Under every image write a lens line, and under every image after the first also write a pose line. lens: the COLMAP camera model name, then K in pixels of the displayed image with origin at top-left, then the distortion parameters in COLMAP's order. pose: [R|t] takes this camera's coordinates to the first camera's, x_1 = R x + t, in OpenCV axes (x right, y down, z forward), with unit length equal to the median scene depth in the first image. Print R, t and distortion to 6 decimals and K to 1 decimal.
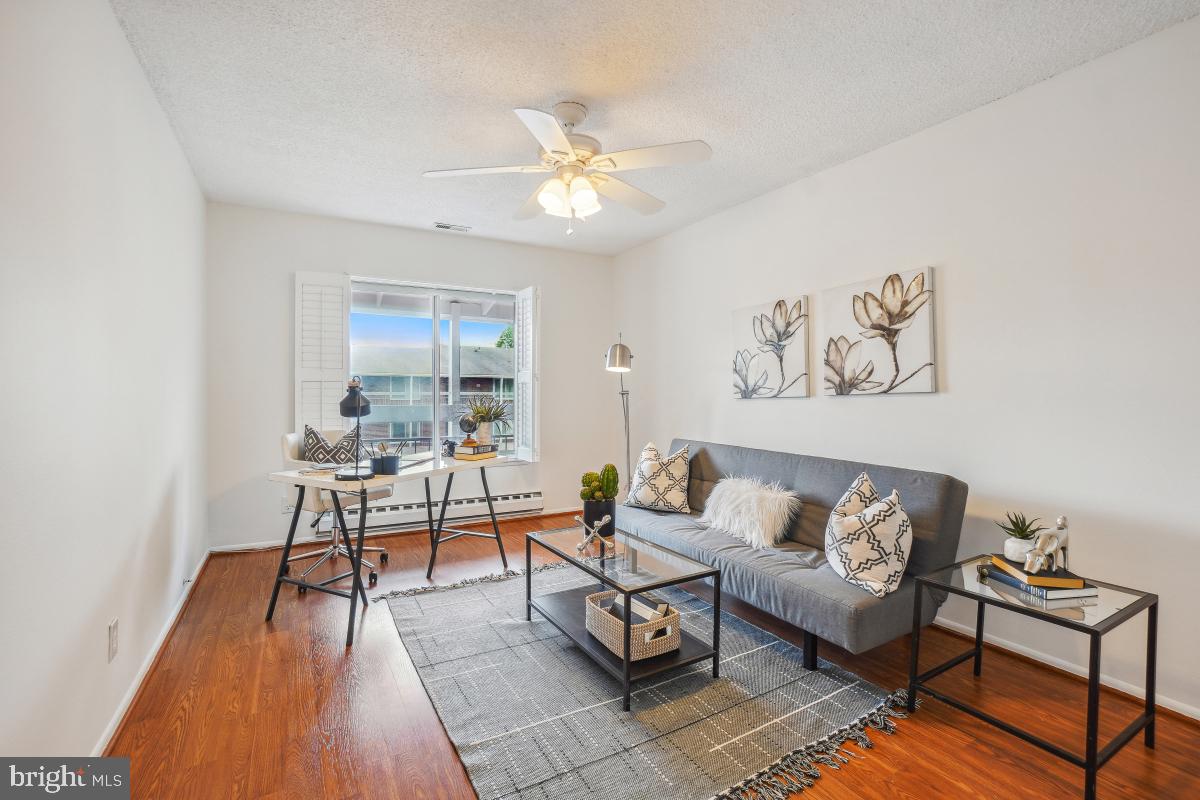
lens RADIAL K [[539.2, 0, 581.9], [0, 539.2, 397.6], [0, 0, 1]] dist [-0.055864, 0.025005]
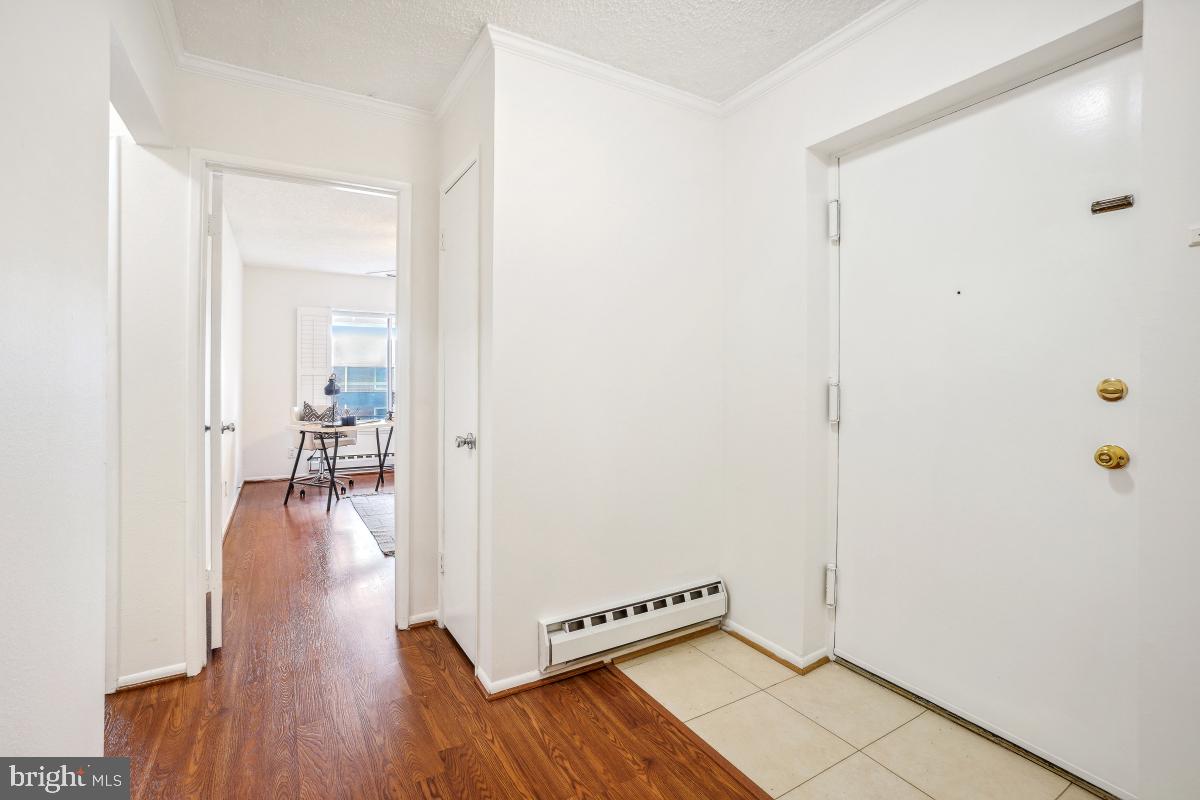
lens RADIAL K [[539.2, 0, 581.9], [0, 539.2, 397.6], [0, 0, 1]] dist [-0.055864, 0.025005]
pose [[0.999780, 0.006436, 0.019949, 0.357428], [-0.006731, 0.999868, 0.014764, 0.008169], [-0.019851, -0.014895, 0.999692, -0.767557]]
